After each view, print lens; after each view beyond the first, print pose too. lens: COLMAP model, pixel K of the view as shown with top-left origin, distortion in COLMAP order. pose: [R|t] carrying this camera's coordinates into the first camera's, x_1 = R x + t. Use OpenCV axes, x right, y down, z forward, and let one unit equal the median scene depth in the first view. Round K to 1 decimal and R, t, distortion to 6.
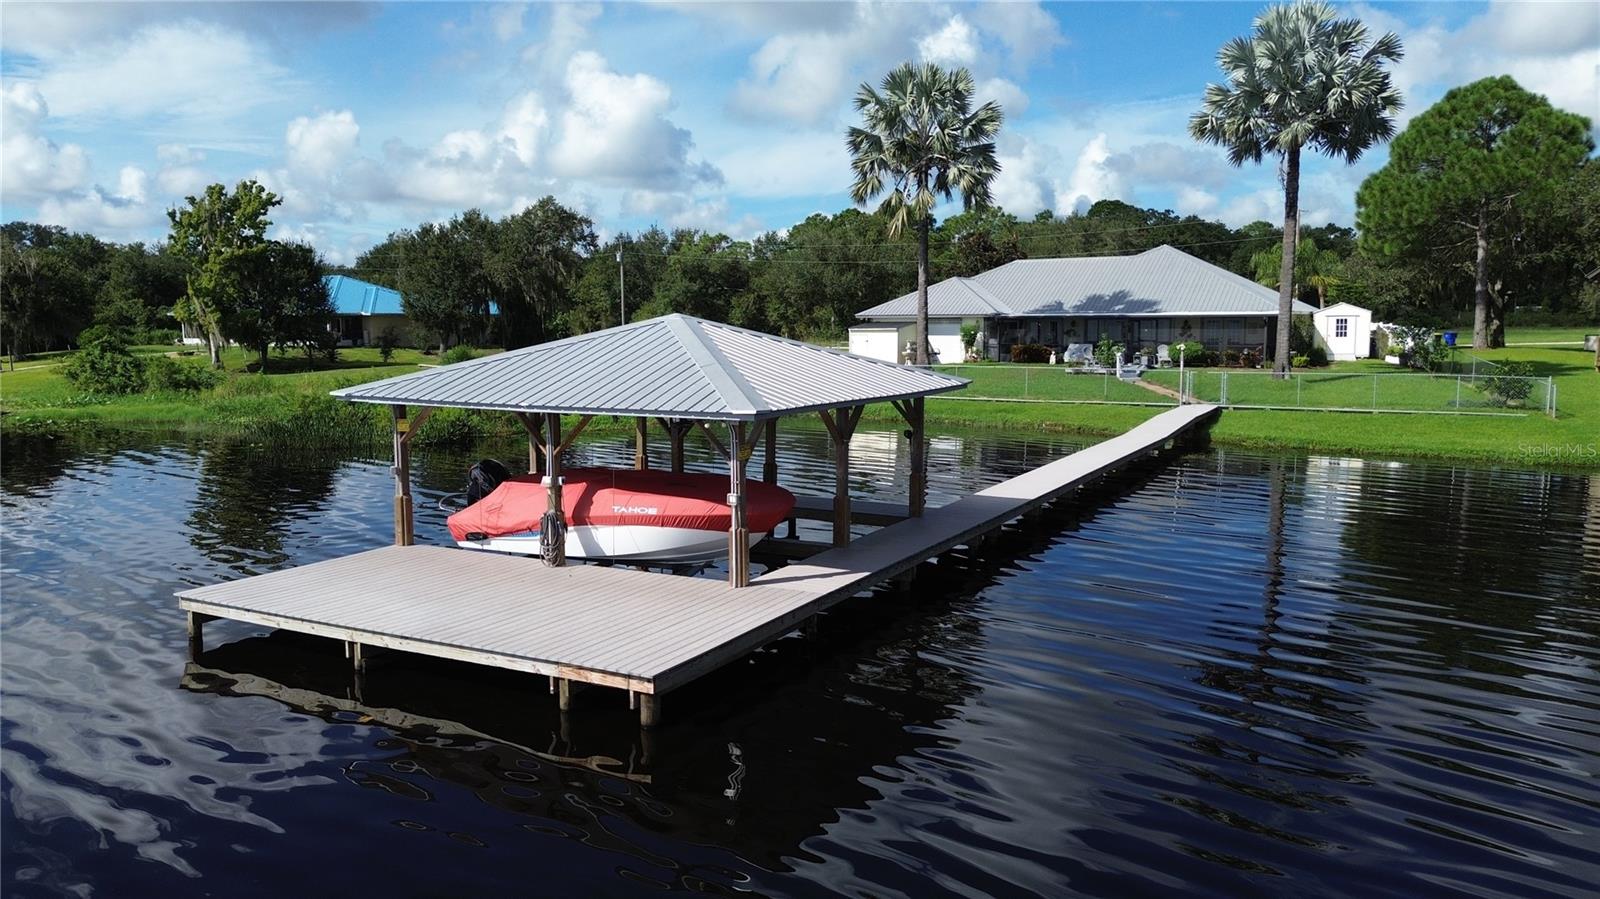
lens RADIAL K [[1133.0, 0, 794.8], [0, 1133.0, 444.1], [0, 0, 1]] dist [0.062910, -0.059244]
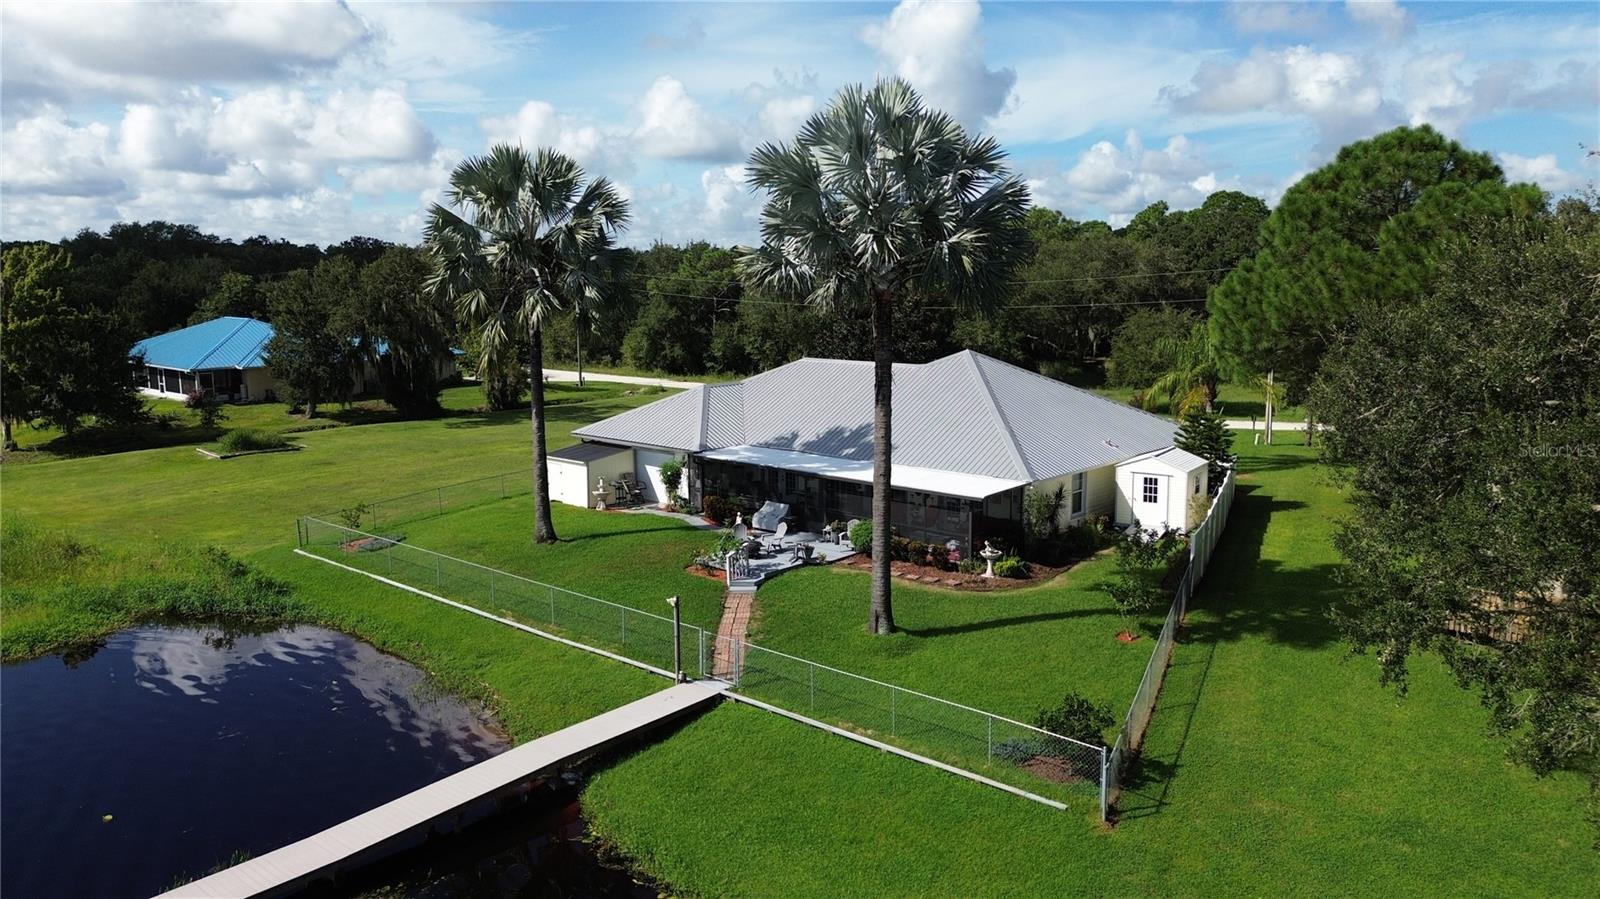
lens RADIAL K [[1133.0, 0, 799.6], [0, 1133.0, 446.6], [0, 0, 1]] dist [0.062910, -0.059244]
pose [[0.980335, 0.029242, -0.195161, 0.398750], [-0.021128, 0.998829, 0.043530, -0.154293], [0.196205, -0.038551, 0.979805, 0.258557]]
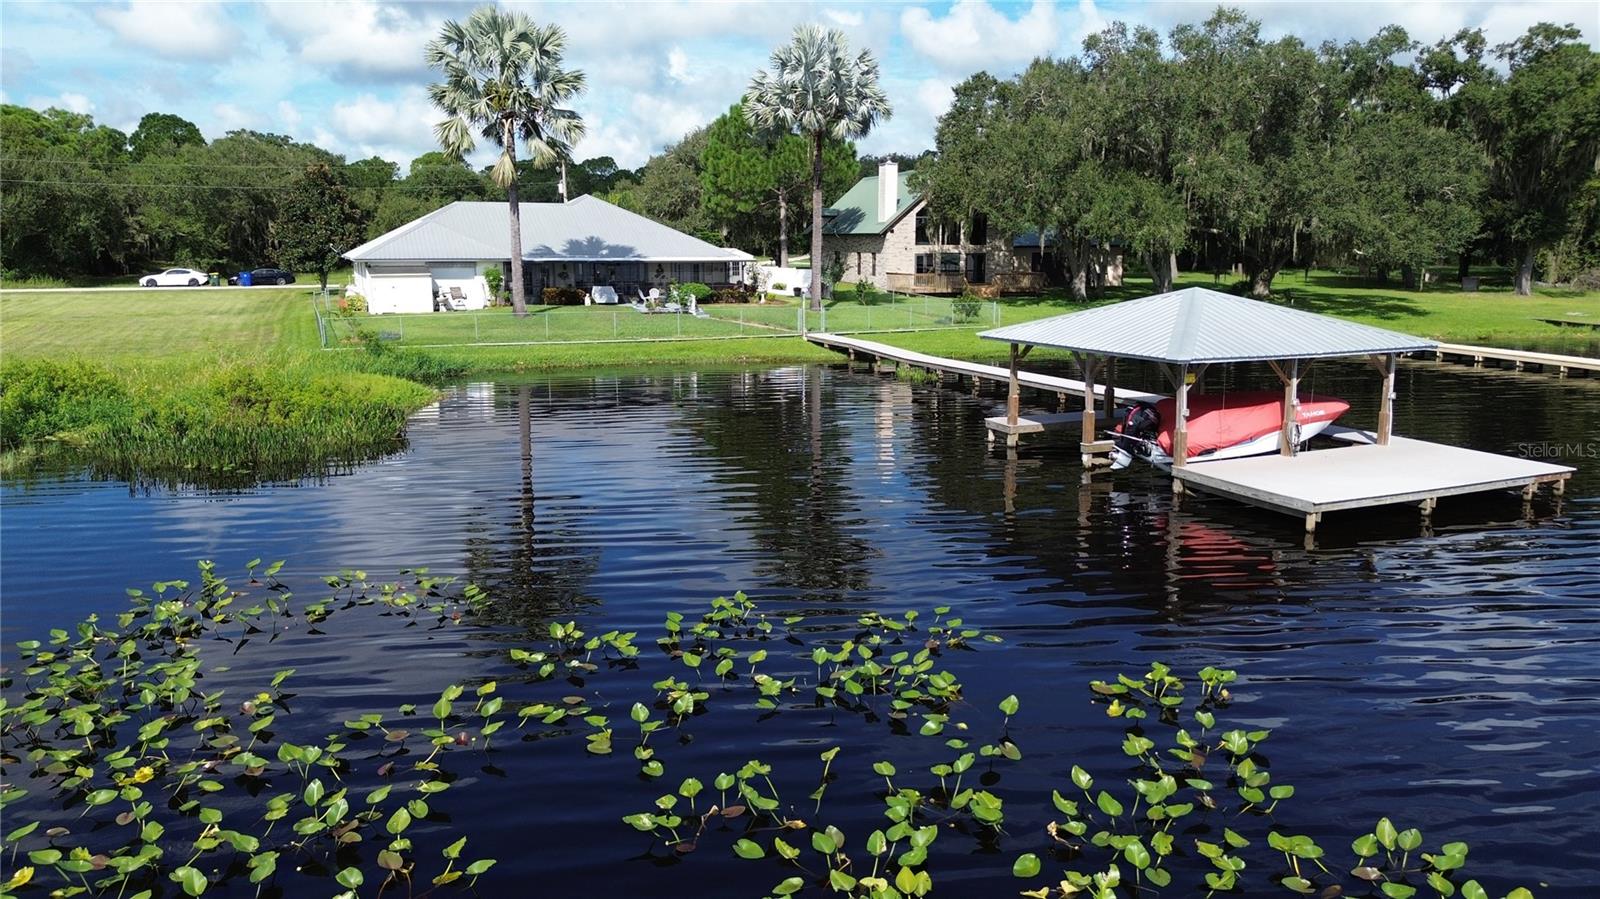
lens RADIAL K [[1133.0, 0, 794.8], [0, 1133.0, 453.0], [0, 0, 1]] dist [0.062910, -0.059244]
pose [[0.599477, -0.145525, 0.787051, -0.522136], [0.086088, 0.989351, 0.117360, -0.039408], [-0.795749, -0.002599, 0.605621, 0.167292]]
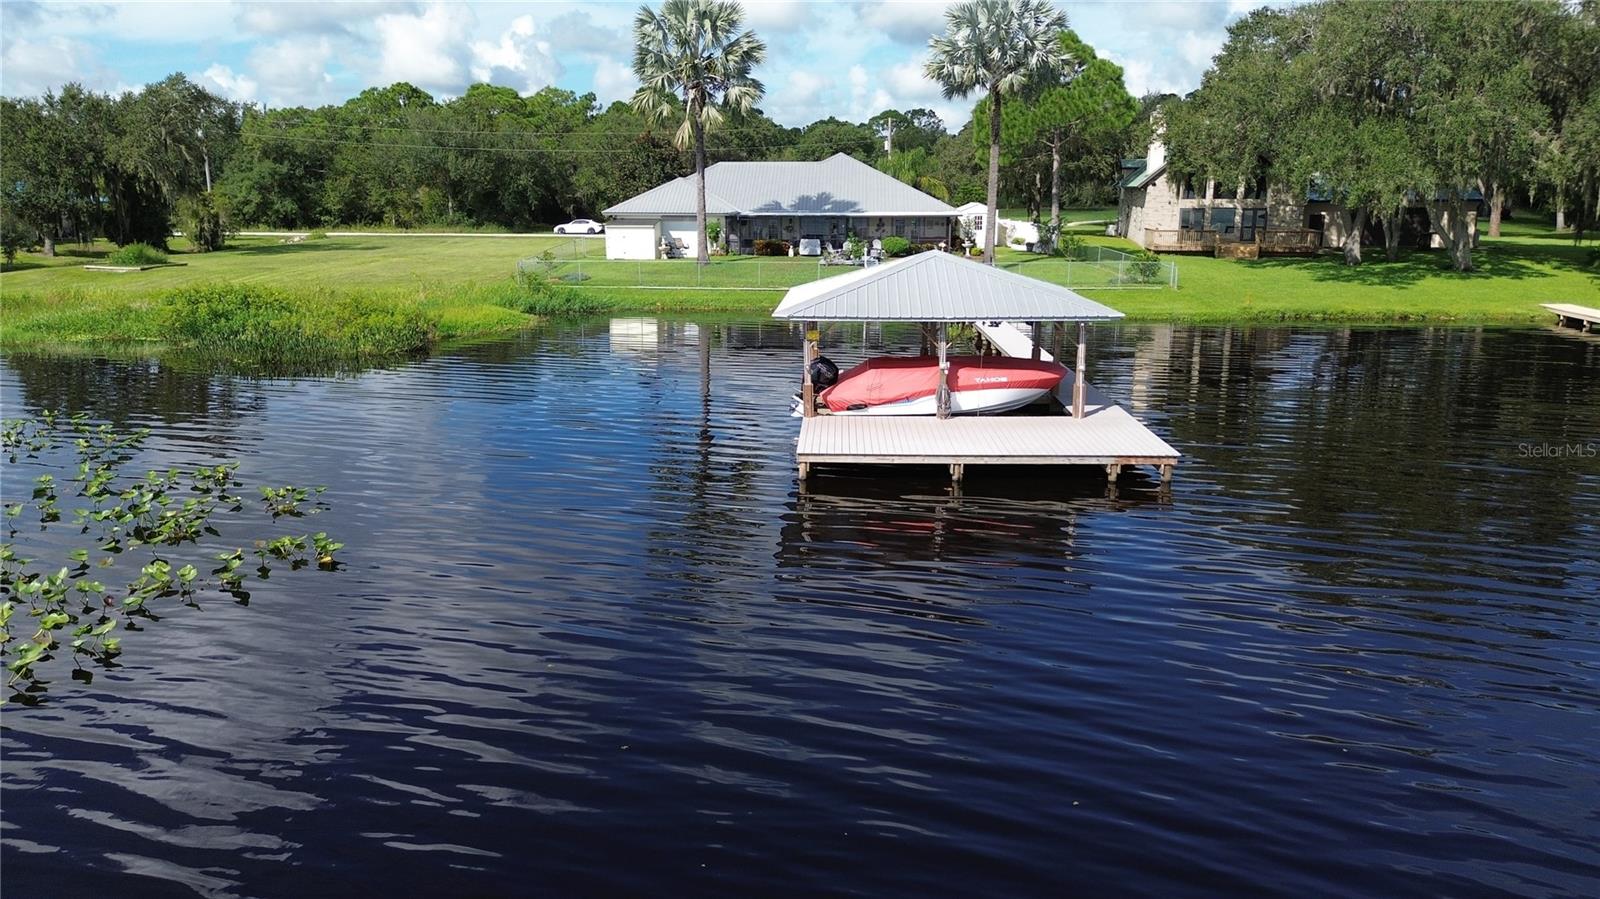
lens RADIAL K [[1133.0, 0, 795.5], [0, 1133.0, 448.9], [0, 0, 1]] dist [0.062910, -0.059244]
pose [[0.892420, -0.097768, 0.440485, -0.308716], [0.047533, 0.991181, 0.123696, -0.015845], [-0.448694, -0.089451, 0.889197, -0.088084]]
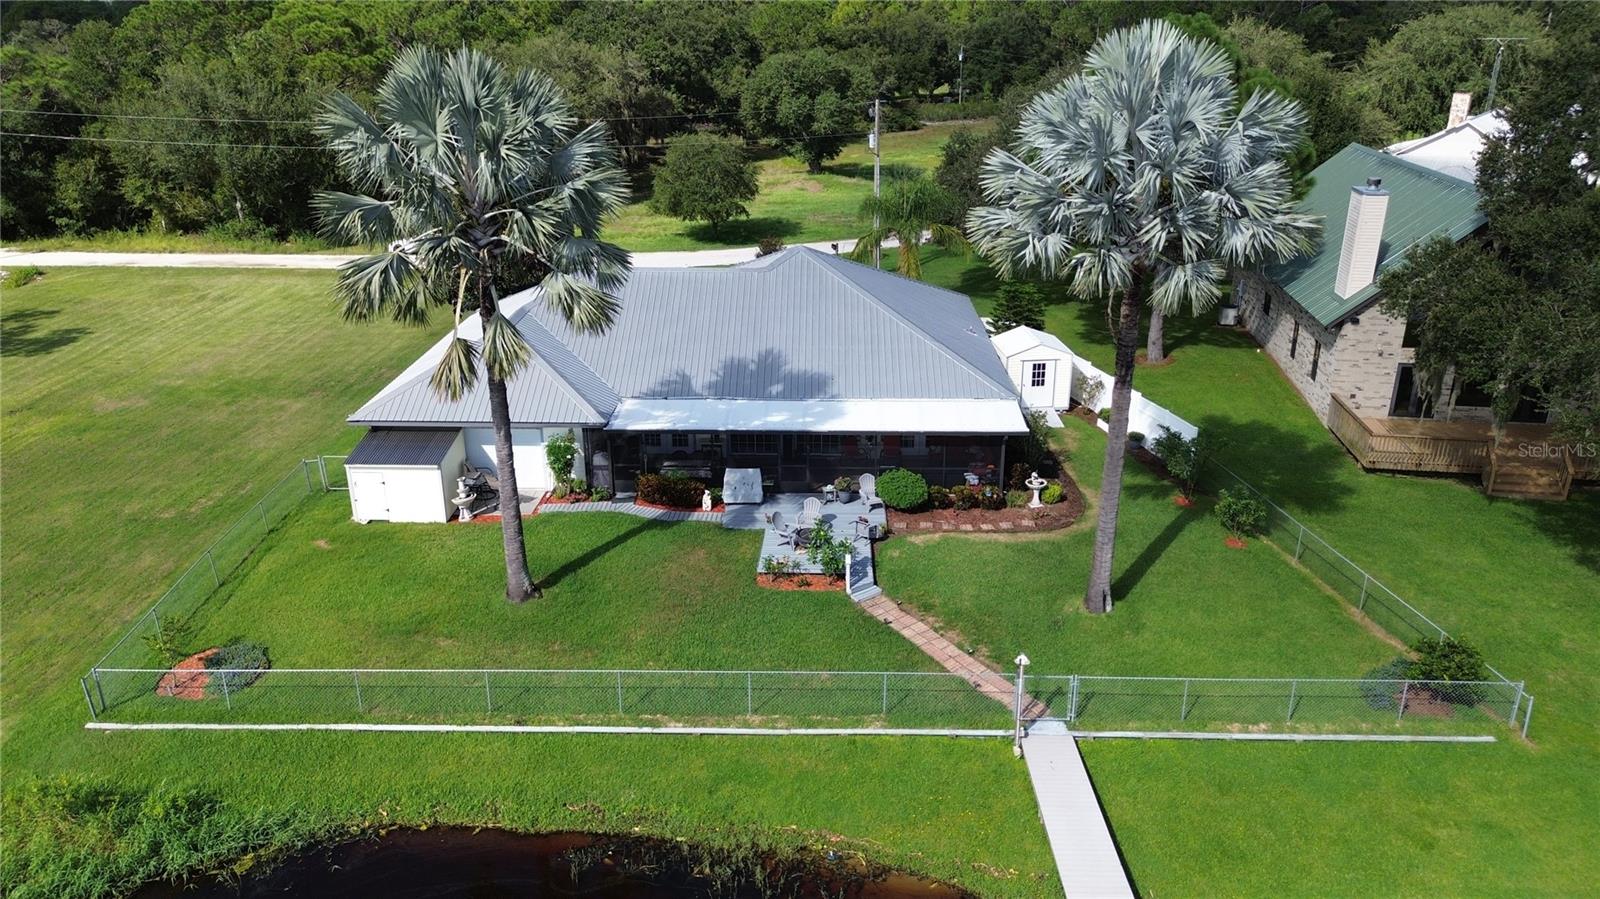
lens RADIAL K [[1133.0, 0, 799.4], [0, 1133.0, 444.4], [0, 0, 1]] dist [0.062910, -0.059244]
pose [[0.878180, -0.169117, 0.447436, -0.007530], [0.053140, 0.964116, 0.260108, -0.260452], [-0.475369, -0.204644, 0.855654, 0.419578]]
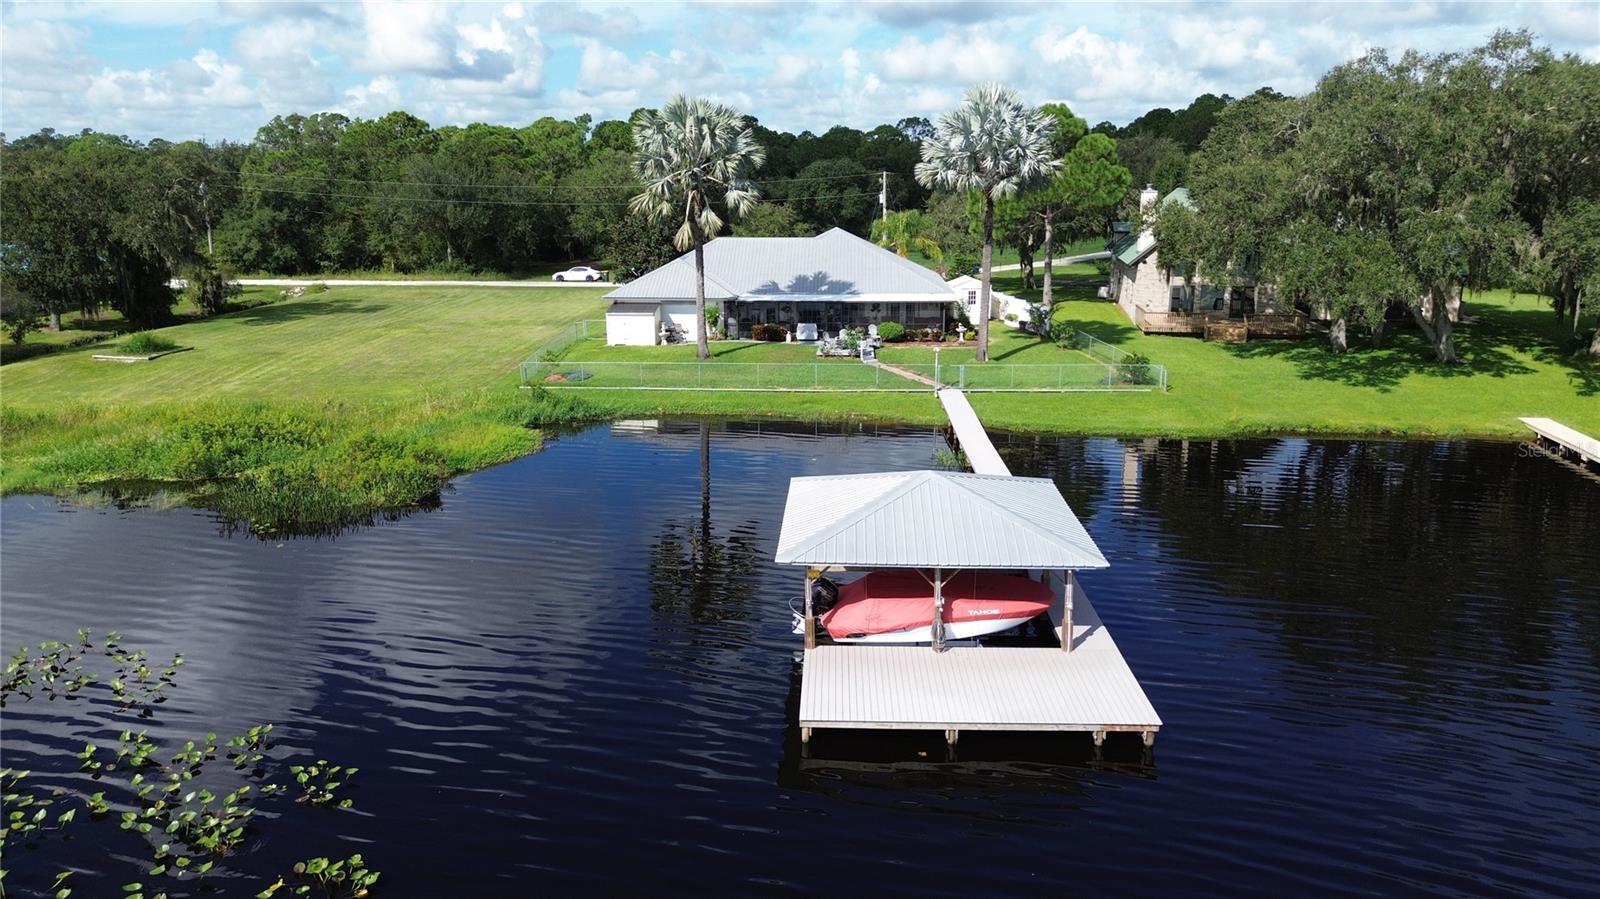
lens RADIAL K [[1133.0, 0, 795.5], [0, 1133.0, 448.9], [0, 0, 1]] dist [0.062910, -0.059244]
pose [[0.890137, -0.107865, 0.442742, -0.310704], [0.051056, 0.989071, 0.138319, -0.120103], [-0.452823, -0.100518, 0.885916, -0.097194]]
